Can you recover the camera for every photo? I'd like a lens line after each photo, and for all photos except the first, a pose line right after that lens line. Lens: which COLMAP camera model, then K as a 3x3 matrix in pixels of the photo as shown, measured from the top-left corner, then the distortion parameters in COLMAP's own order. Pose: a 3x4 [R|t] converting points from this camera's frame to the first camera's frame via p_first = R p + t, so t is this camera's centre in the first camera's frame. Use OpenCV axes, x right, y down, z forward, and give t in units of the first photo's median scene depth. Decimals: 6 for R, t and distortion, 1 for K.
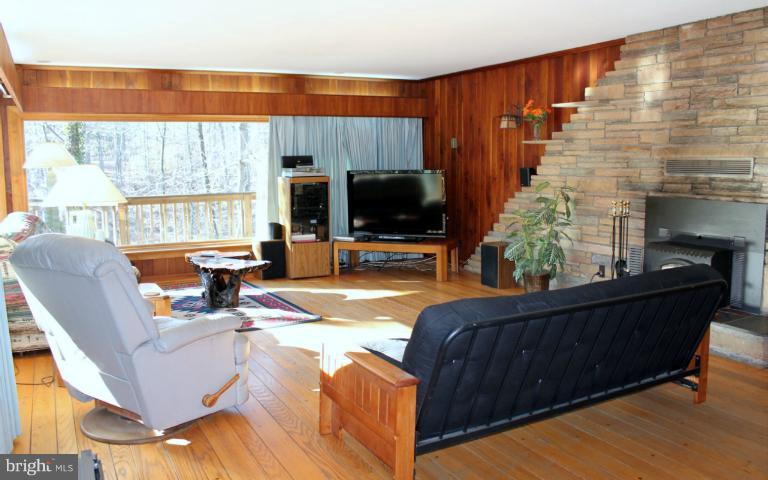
lens RADIAL K [[655.0, 0, 384.0], [0, 655.0, 240.0], [0, 0, 1]] dist [-0.180360, 0.159219]
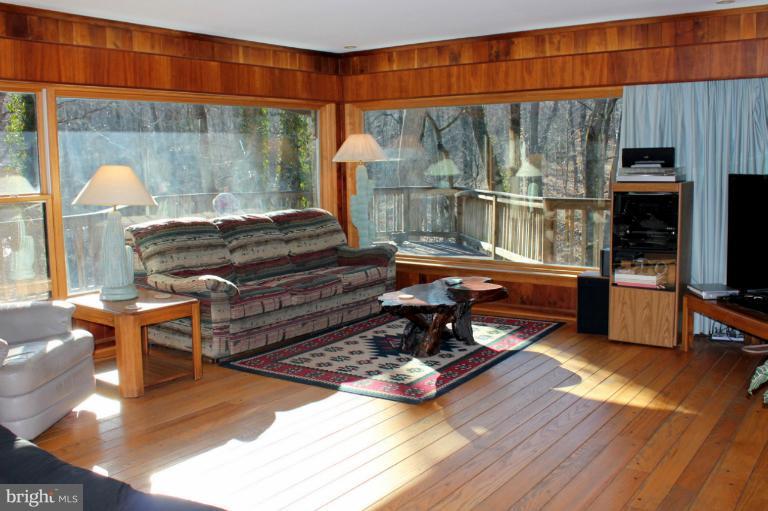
lens RADIAL K [[735.9, 0, 384.0], [0, 735.9, 255.5], [0, 0, 1]] dist [-0.007640, -0.010939]
pose [[0.498458, 0.106716, -0.860320, 0.849863], [-0.107131, 0.992370, 0.061026, -0.104050], [0.860269, 0.061749, 0.506087, 1.039730]]
